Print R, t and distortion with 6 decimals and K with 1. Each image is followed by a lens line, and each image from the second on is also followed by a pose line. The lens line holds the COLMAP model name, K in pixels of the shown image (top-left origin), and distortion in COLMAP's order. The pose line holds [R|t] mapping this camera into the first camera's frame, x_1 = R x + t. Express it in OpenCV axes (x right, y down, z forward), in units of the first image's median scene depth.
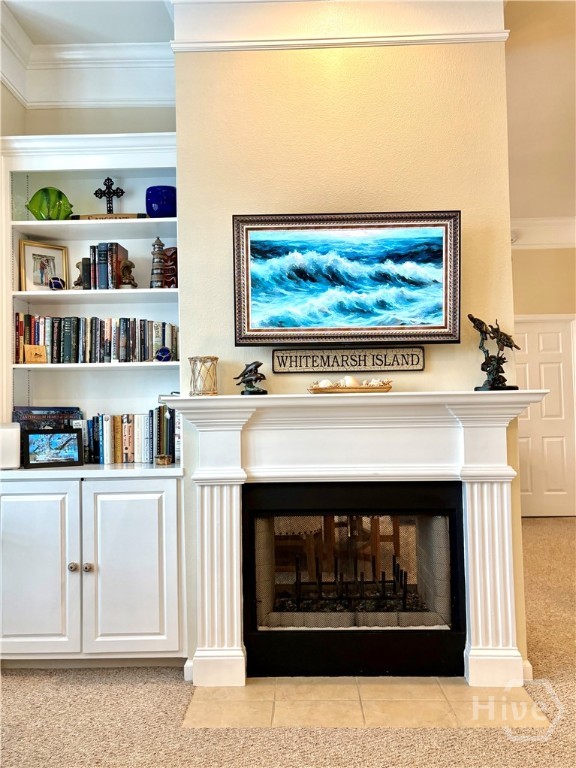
lens RADIAL K [[610.3, 0, 288.0], [0, 610.3, 384.0], [0, 0, 1]] dist [0.019369, -0.004010]
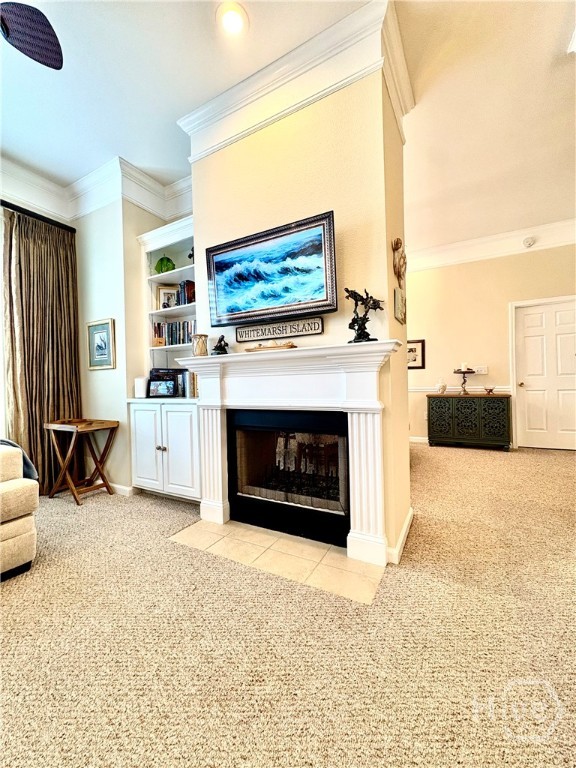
lens RADIAL K [[309.1, 0, 288.0], [0, 309.1, 384.0], [0, 0, 1]] dist [-0.001822, -0.000066]
pose [[0.893346, -0.002638, -0.449362, 0.488582], [0.022501, 0.998991, 0.038868, 0.067895], [0.448806, -0.044833, 0.892504, 0.325119]]
